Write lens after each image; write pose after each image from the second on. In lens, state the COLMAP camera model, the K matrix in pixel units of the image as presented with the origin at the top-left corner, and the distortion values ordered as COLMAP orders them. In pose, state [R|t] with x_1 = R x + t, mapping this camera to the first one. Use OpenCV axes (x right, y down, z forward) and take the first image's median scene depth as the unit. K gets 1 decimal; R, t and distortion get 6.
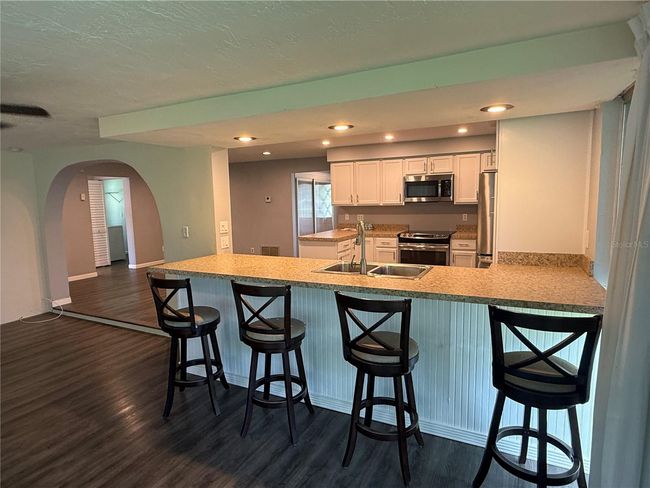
lens RADIAL K [[394.8, 0, 325.0], [0, 394.8, 244.0], [0, 0, 1]] dist [-0.000395, -0.000022]
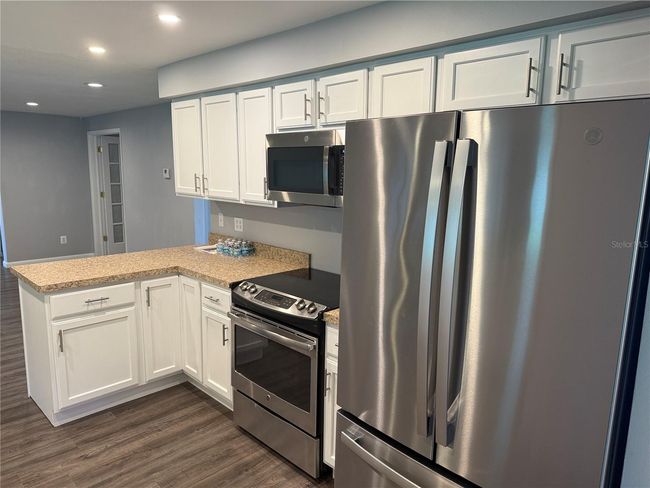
lens RADIAL K [[454.8, 0, 325.2], [0, 454.8, 254.9], [0, 0, 1]] dist [0.052724, -0.001571]
pose [[0.951060, 0.096107, -0.293679, 0.395735], [-0.074206, 0.993626, 0.084852, -0.096430], [0.299962, -0.058906, 0.952131, 0.588951]]
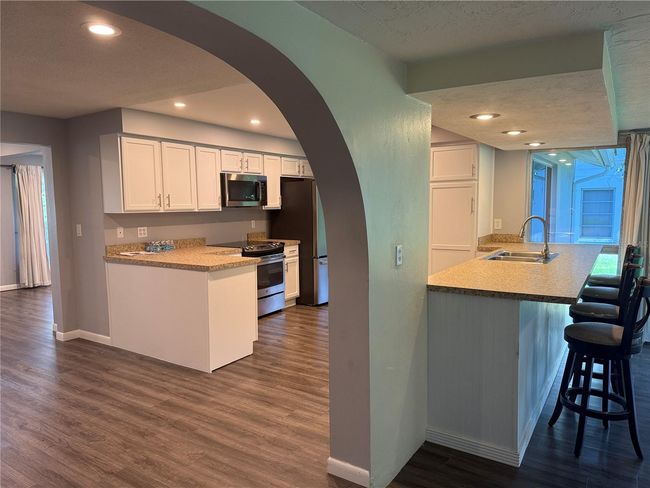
lens RADIAL K [[459.4, 0, 325.0], [0, 459.4, 244.0], [0, 0, 1]] dist [-0.000636, -0.000554]
pose [[0.098995, -0.063520, 0.993059, -0.672566], [0.128045, 0.990477, 0.050590, -0.055583], [-0.986815, 0.122148, 0.106185, 0.735166]]
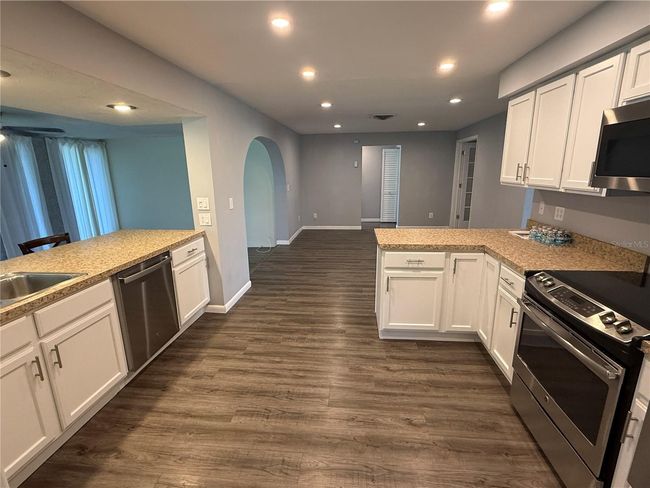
lens RADIAL K [[312.4, 0, 323.5], [0, 312.4, 245.6], [0, 0, 1]] dist [-0.003054, -0.000638]
pose [[0.359858, 0.239157, -0.901835, 0.376498], [-0.098230, 0.970929, 0.218284, -0.095079], [0.927822, 0.010036, 0.372889, 0.687465]]
